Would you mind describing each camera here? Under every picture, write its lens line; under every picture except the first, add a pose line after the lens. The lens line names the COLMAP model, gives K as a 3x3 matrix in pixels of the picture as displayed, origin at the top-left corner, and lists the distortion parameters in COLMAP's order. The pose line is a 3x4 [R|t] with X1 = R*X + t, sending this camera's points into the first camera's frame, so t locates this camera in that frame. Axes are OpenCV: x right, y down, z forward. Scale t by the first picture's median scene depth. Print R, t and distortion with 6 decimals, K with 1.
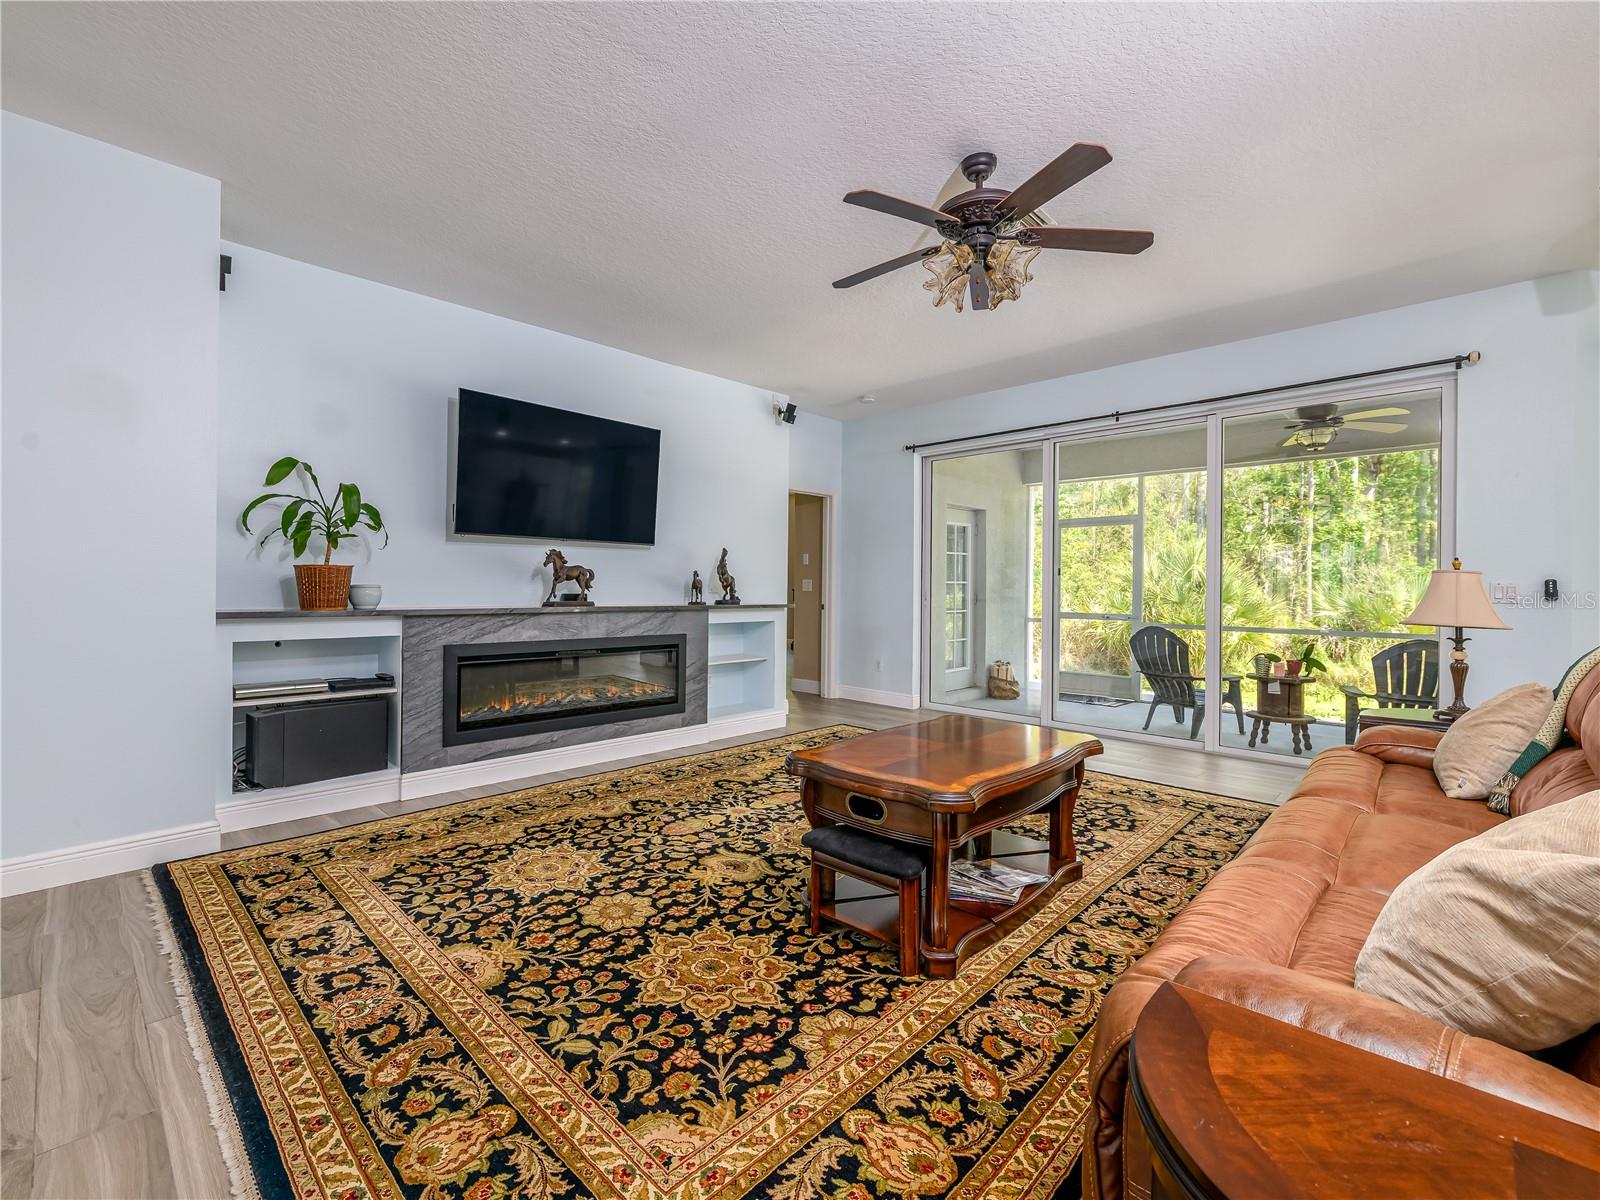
lens RADIAL K [[672.0, 0, 739.0], [0, 672.0, 586.9], [0, 0, 1]] dist [-0.000405, -0.000248]
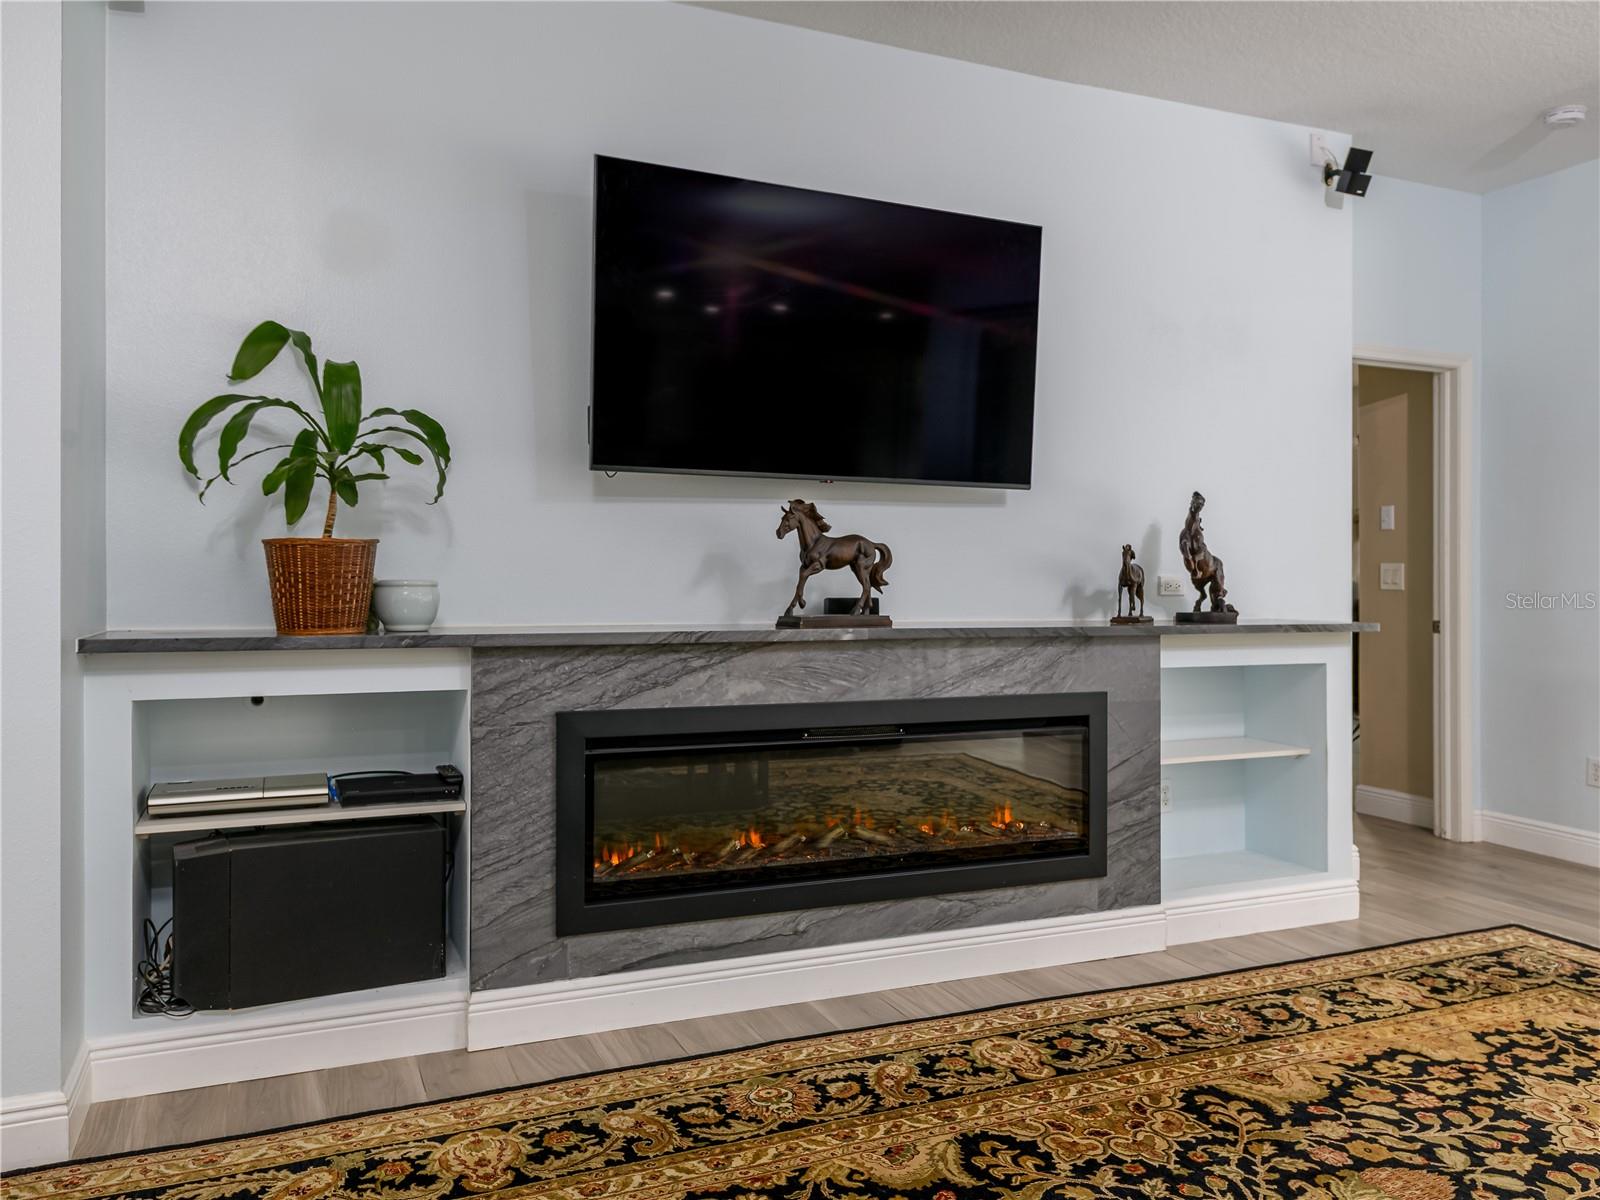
lens RADIAL K [[1152.9, 0, 805.4], [0, 1152.9, 546.5], [0, 0, 1]] dist [0.008006, -0.002125]
pose [[0.942971, -0.011413, -0.332679, -0.018084], [0.002289, 0.999611, -0.027803, -0.003631], [0.332867, 0.025456, 0.942630, 0.311332]]
